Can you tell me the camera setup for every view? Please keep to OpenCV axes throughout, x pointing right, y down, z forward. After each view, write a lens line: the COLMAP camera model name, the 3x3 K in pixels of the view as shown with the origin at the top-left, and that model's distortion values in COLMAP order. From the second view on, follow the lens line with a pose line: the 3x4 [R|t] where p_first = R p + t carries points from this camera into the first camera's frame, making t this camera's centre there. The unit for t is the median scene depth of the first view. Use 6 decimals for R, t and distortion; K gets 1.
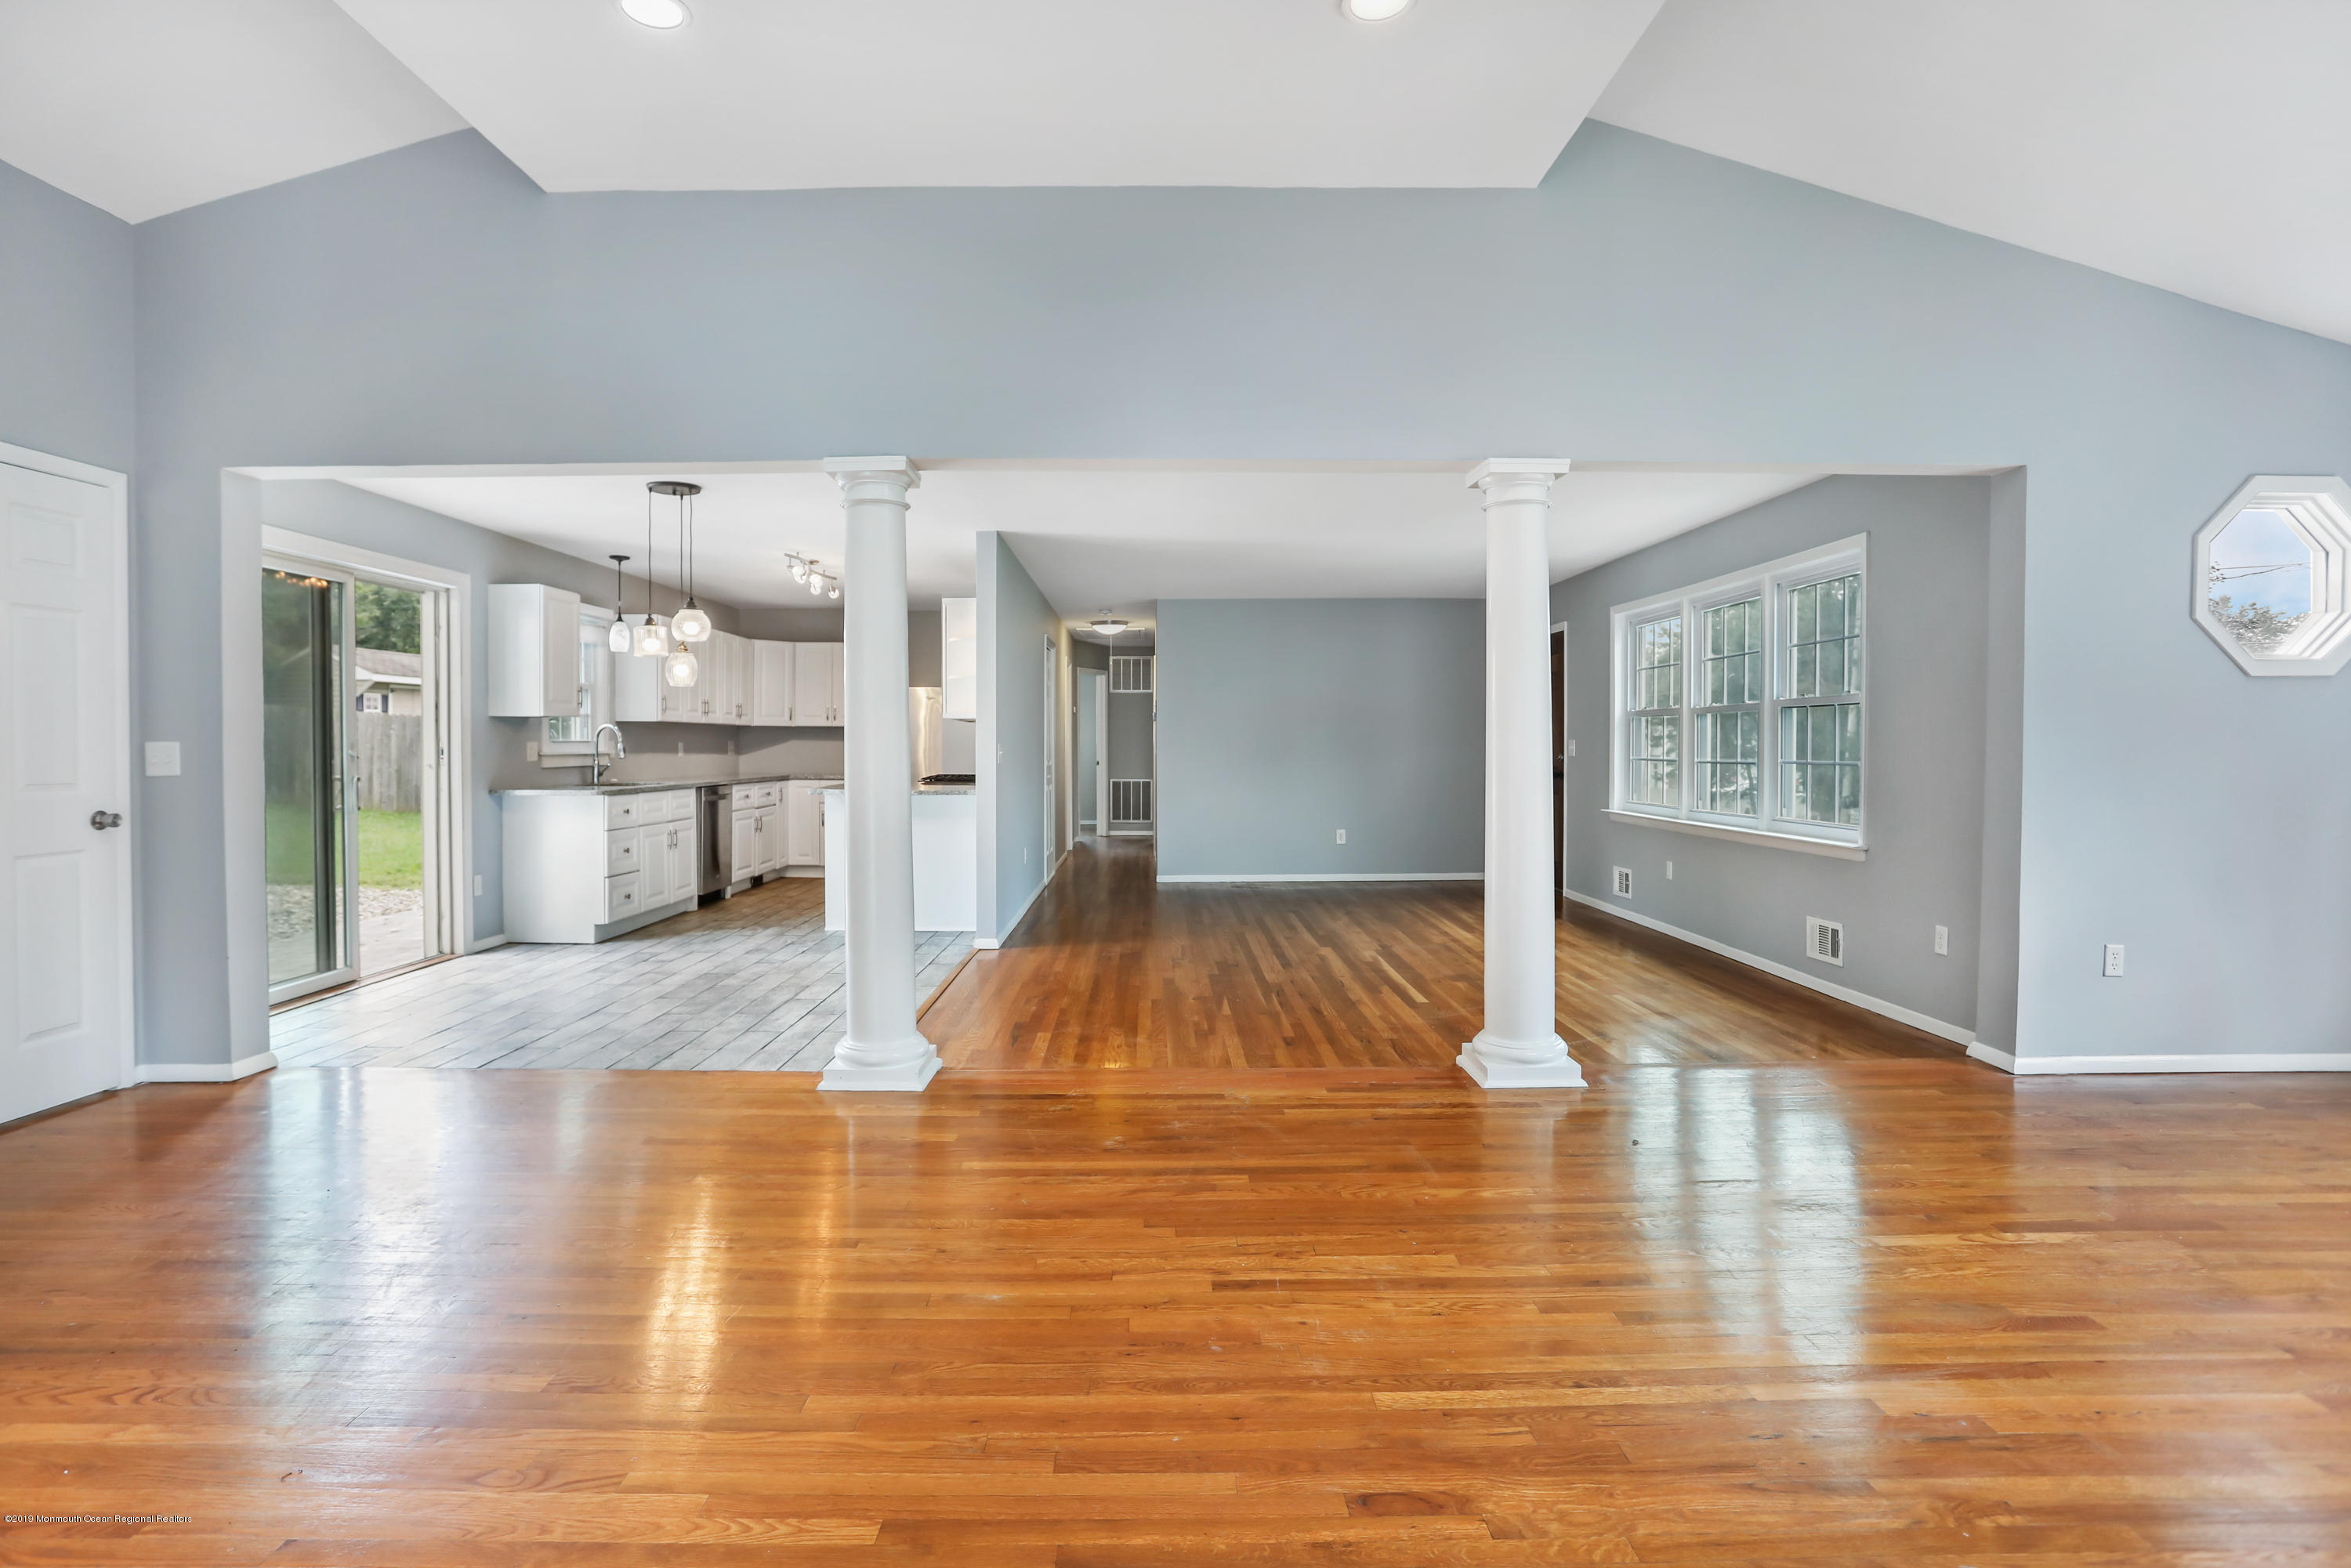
lens RADIAL K [[1171.8, 0, 1135.0], [0, 1171.8, 766.9], [0, 0, 1]] dist [-0.030929, 0.004235]
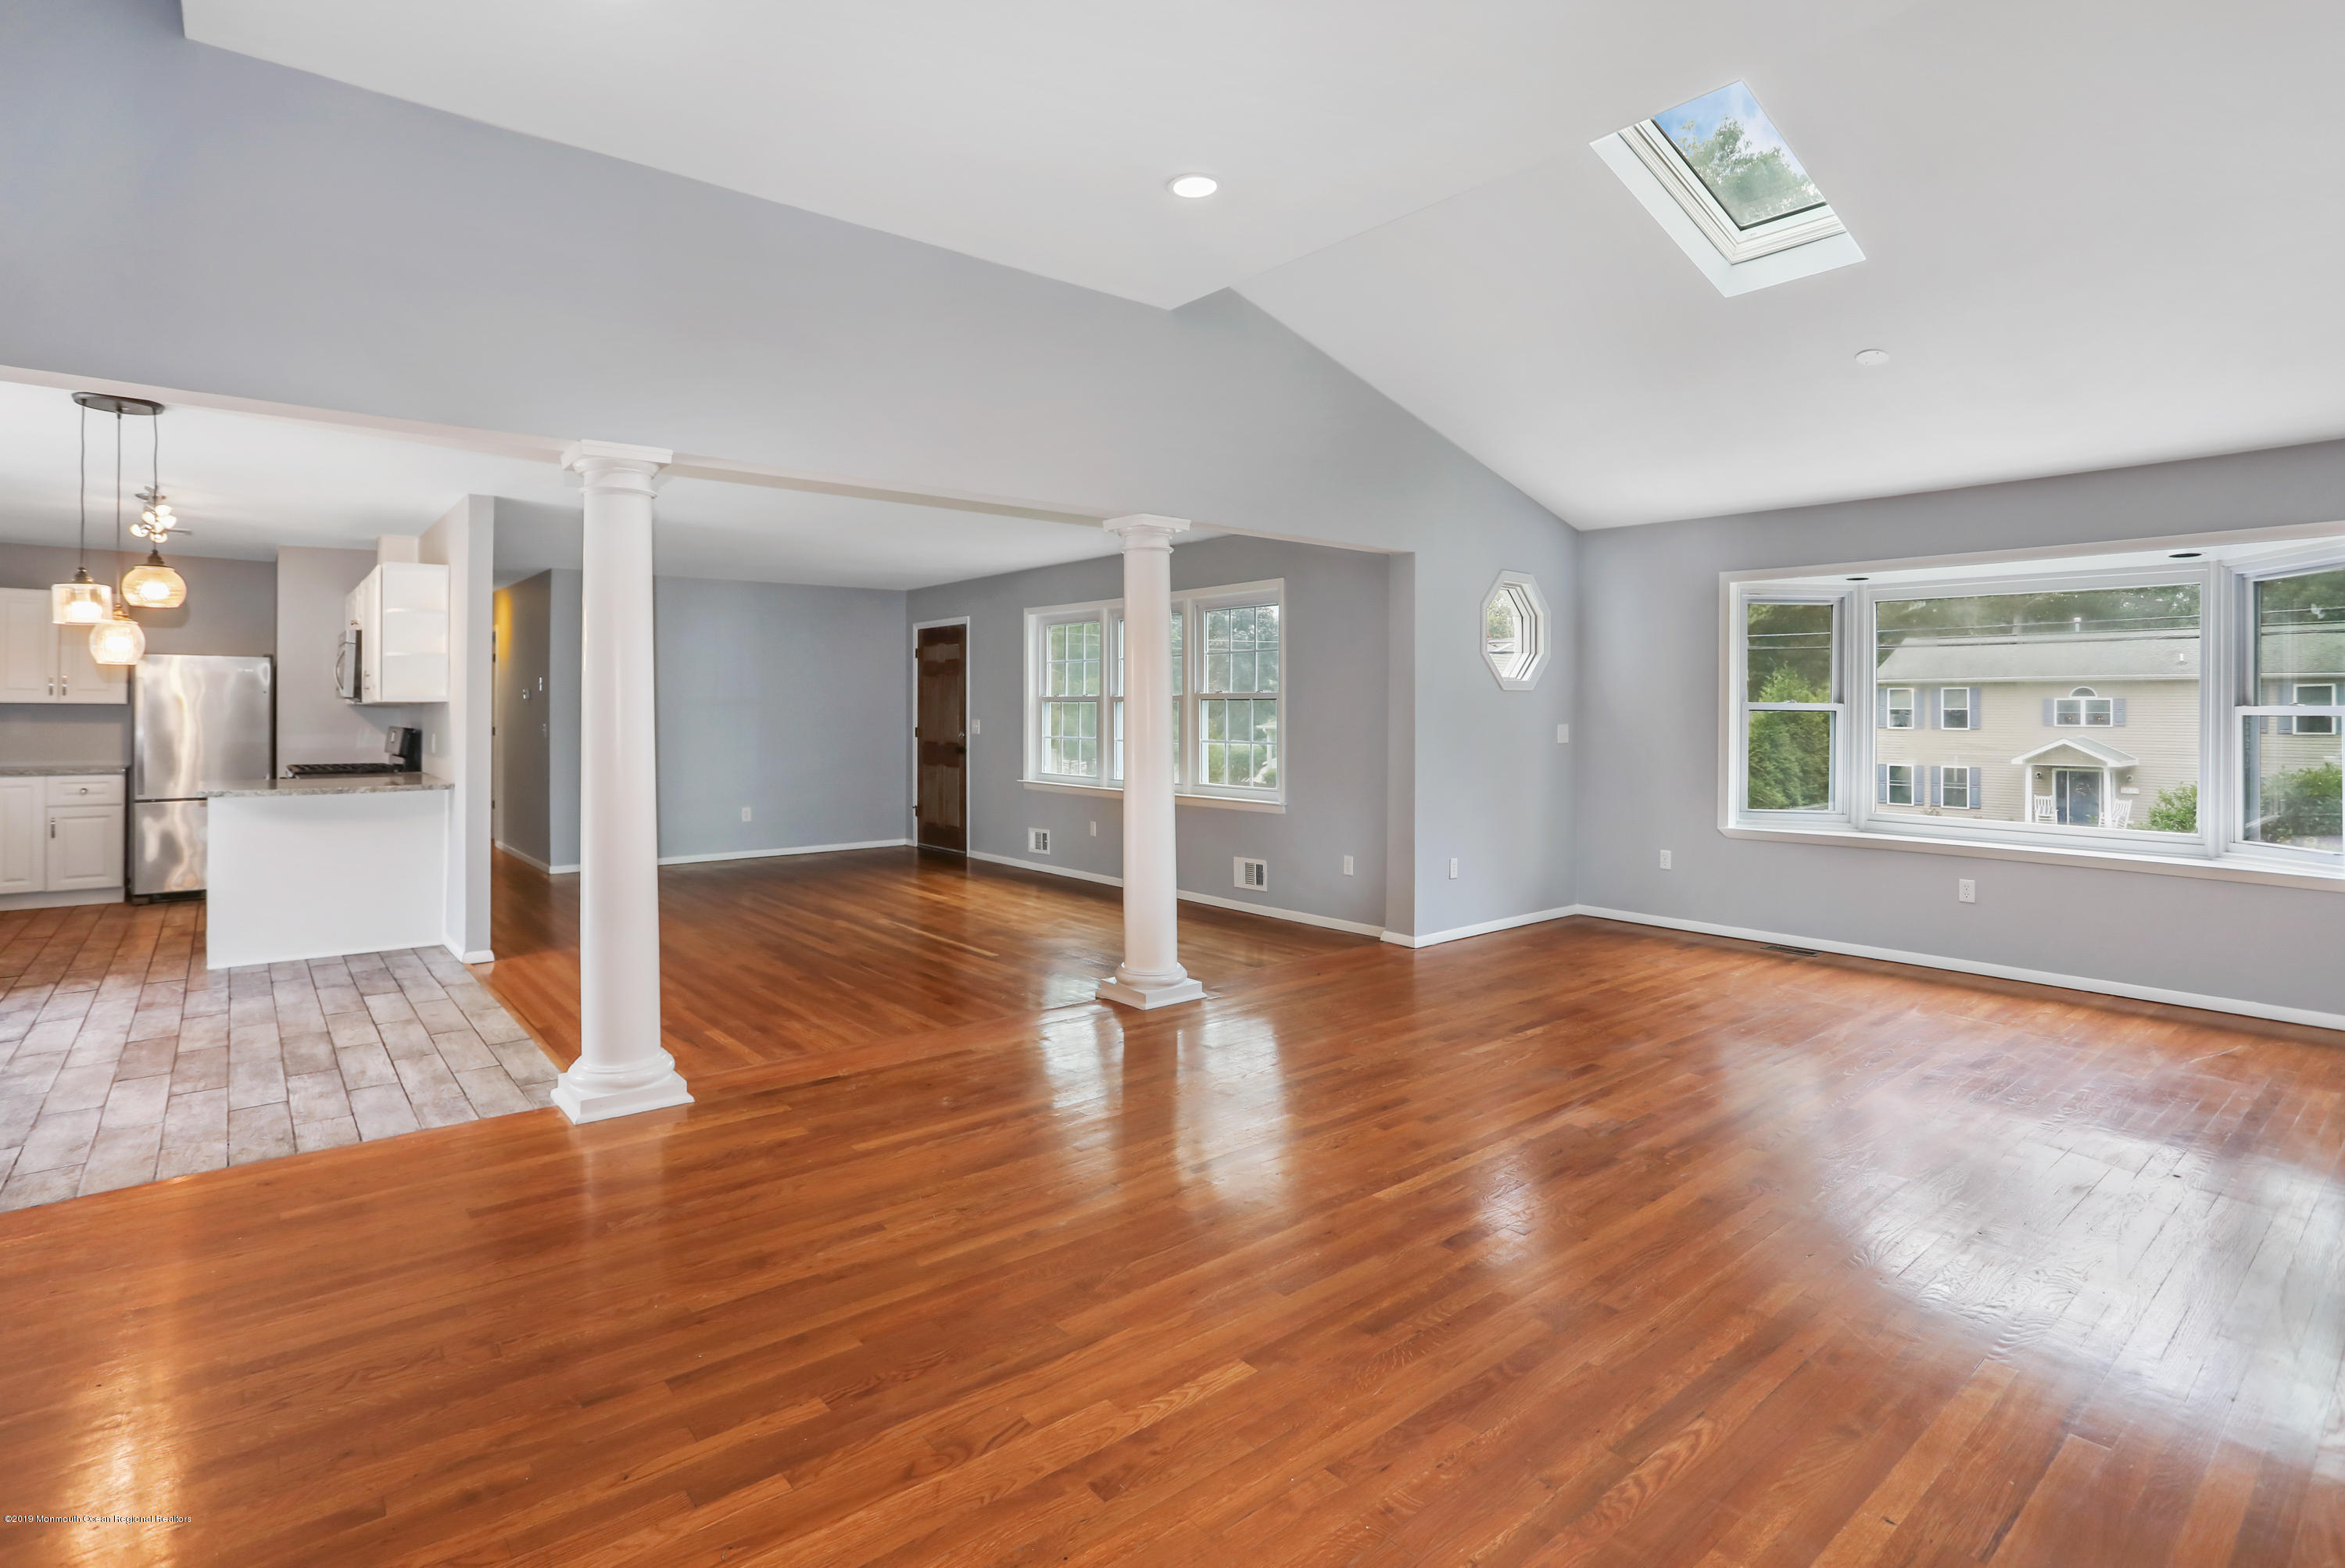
lens RADIAL K [[1164.9, 0, 1125.7], [0, 1164.9, 716.0], [0, 0, 1]] dist [-0.017098, 0.003548]
pose [[0.782610, -0.001157, 0.622511, -0.344510], [0.010956, 0.999869, -0.011915, -0.020019], [-0.622416, 0.016145, 0.782520, 0.010948]]
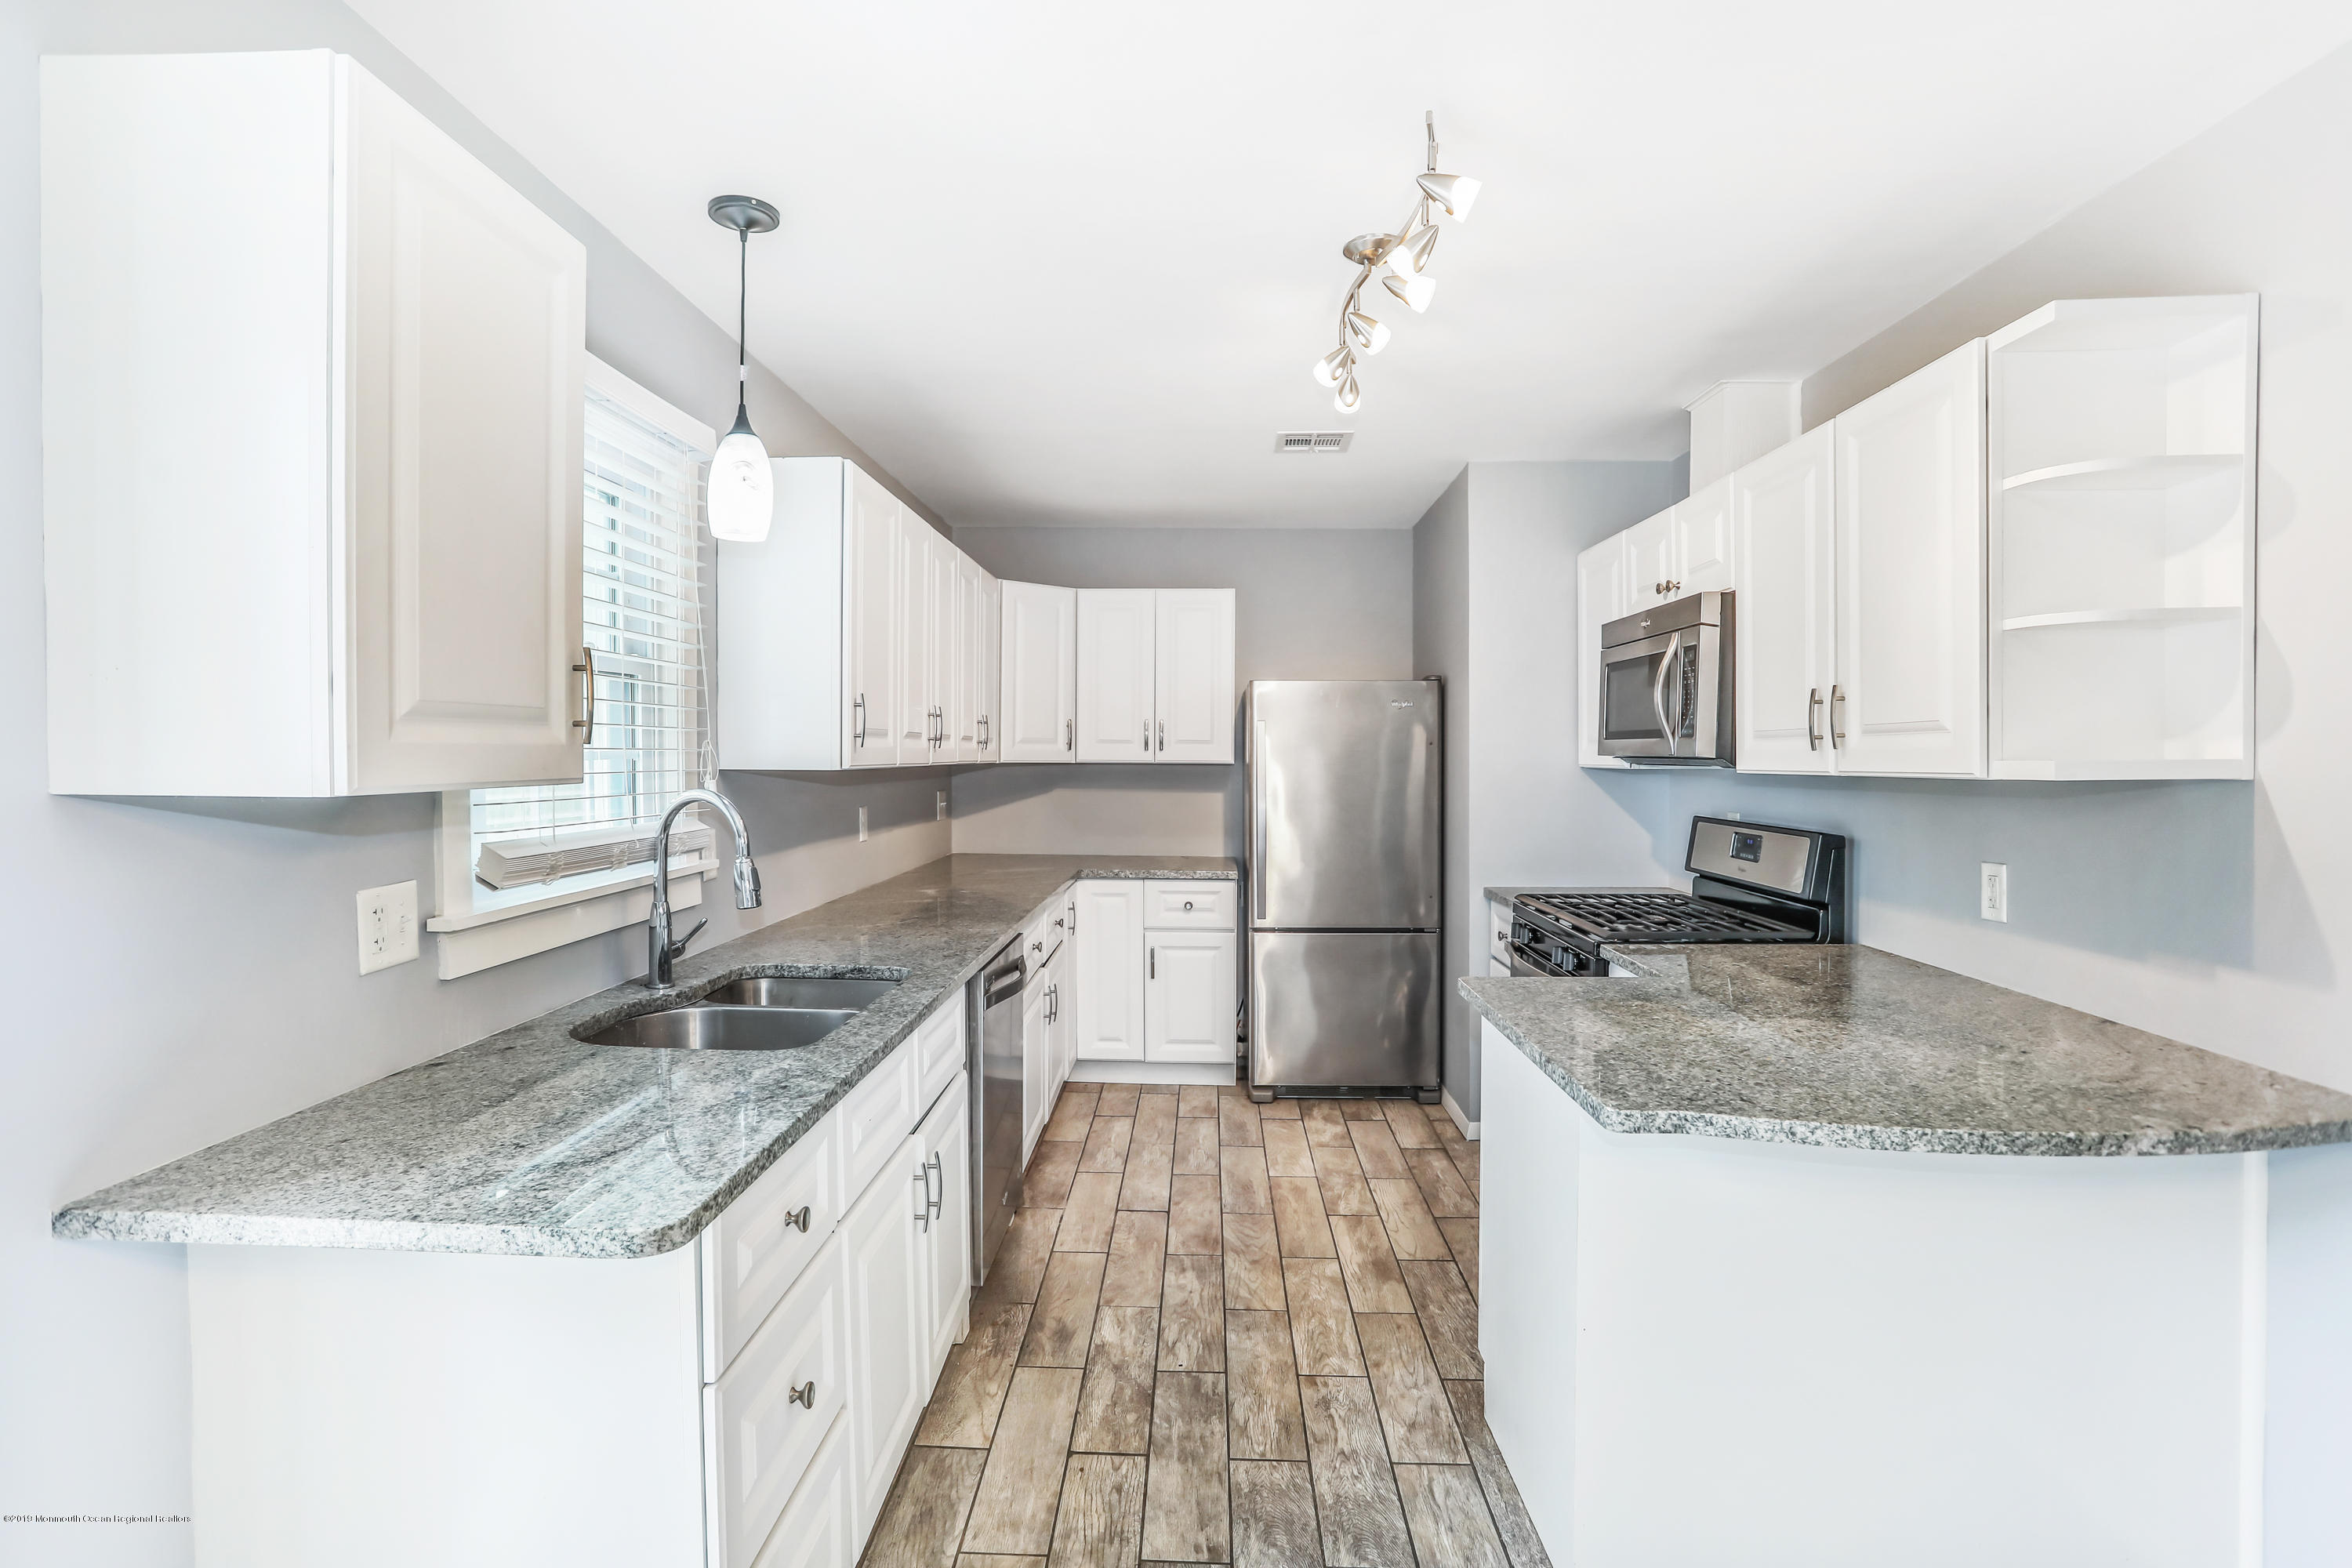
lens RADIAL K [[1168.3, 0, 1176.0], [0, 1168.3, 778.4], [0, 0, 1]] dist [-0.017098, 0.003548]
pose [[0.999697, 0.000043, -0.024601, -0.444346], [0.000015, 0.999997, 0.002366, -0.055082], [0.024601, -0.002365, 0.999695, 0.968933]]
